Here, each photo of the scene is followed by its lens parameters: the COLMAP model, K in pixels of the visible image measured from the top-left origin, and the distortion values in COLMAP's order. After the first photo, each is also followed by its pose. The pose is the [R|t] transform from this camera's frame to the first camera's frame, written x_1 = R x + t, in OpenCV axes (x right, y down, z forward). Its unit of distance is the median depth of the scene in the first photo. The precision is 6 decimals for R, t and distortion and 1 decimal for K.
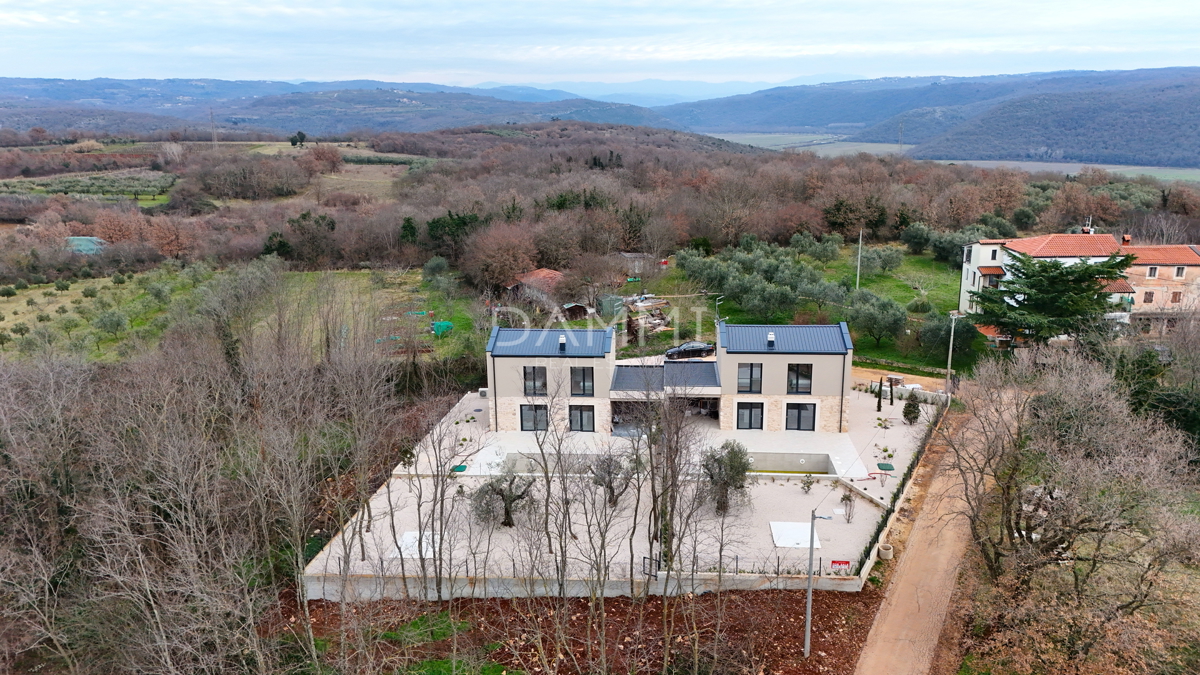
lens RADIAL K [[878.0, 0, 600.0], [0, 878.0, 337.5], [0, 0, 1]] dist [0.090296, -0.093229]
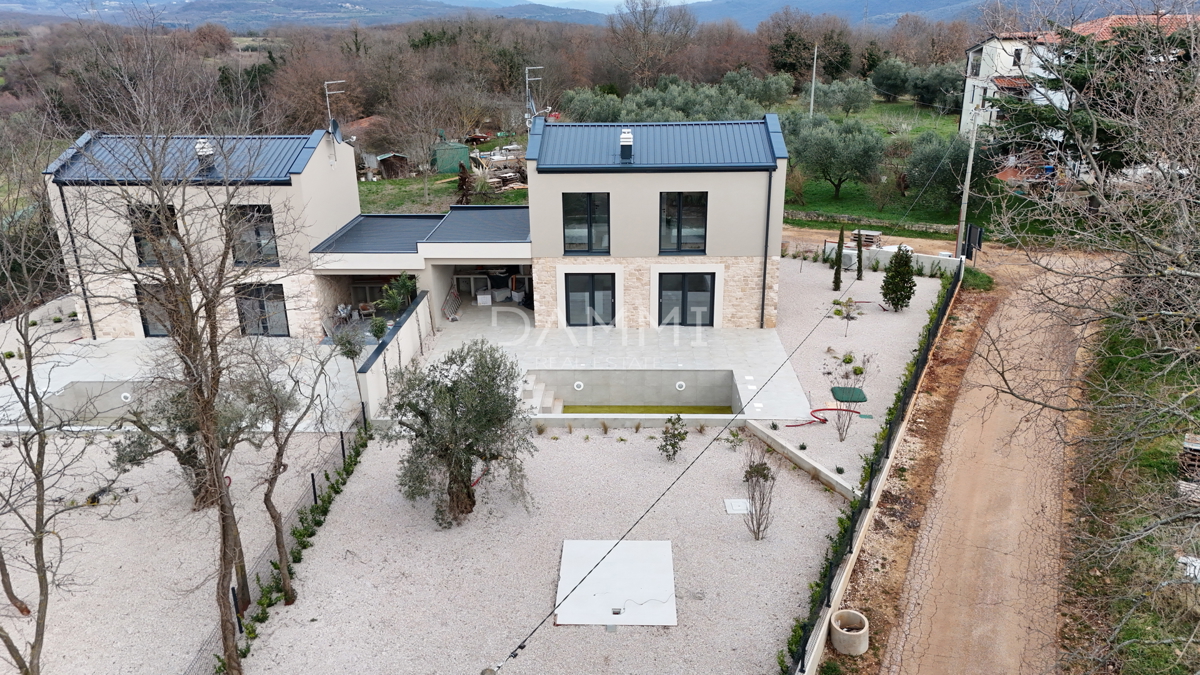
lens RADIAL K [[878.0, 0, 600.0], [0, 878.0, 337.5], [0, 0, 1]] dist [0.090296, -0.093229]
pose [[0.998987, -0.014498, 0.042609, 0.154988], [0.010560, 0.995774, 0.091229, 0.064846], [-0.043752, -0.090687, 0.994918, 0.491530]]
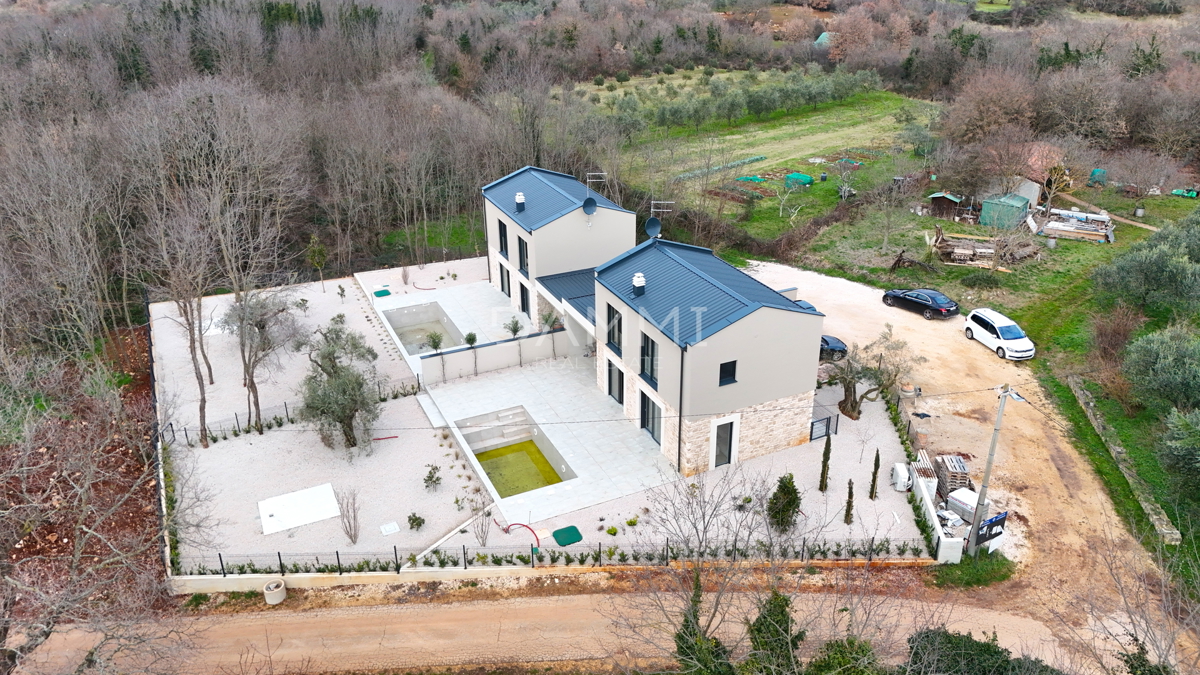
lens RADIAL K [[878.0, 0, 600.0], [0, 878.0, 337.5], [0, 0, 1]] dist [0.090296, -0.093229]
pose [[0.494536, 0.385977, -0.778753, 0.670168], [-0.222077, 0.922359, 0.316126, -0.150815], [0.840307, 0.016608, 0.541857, 0.633168]]
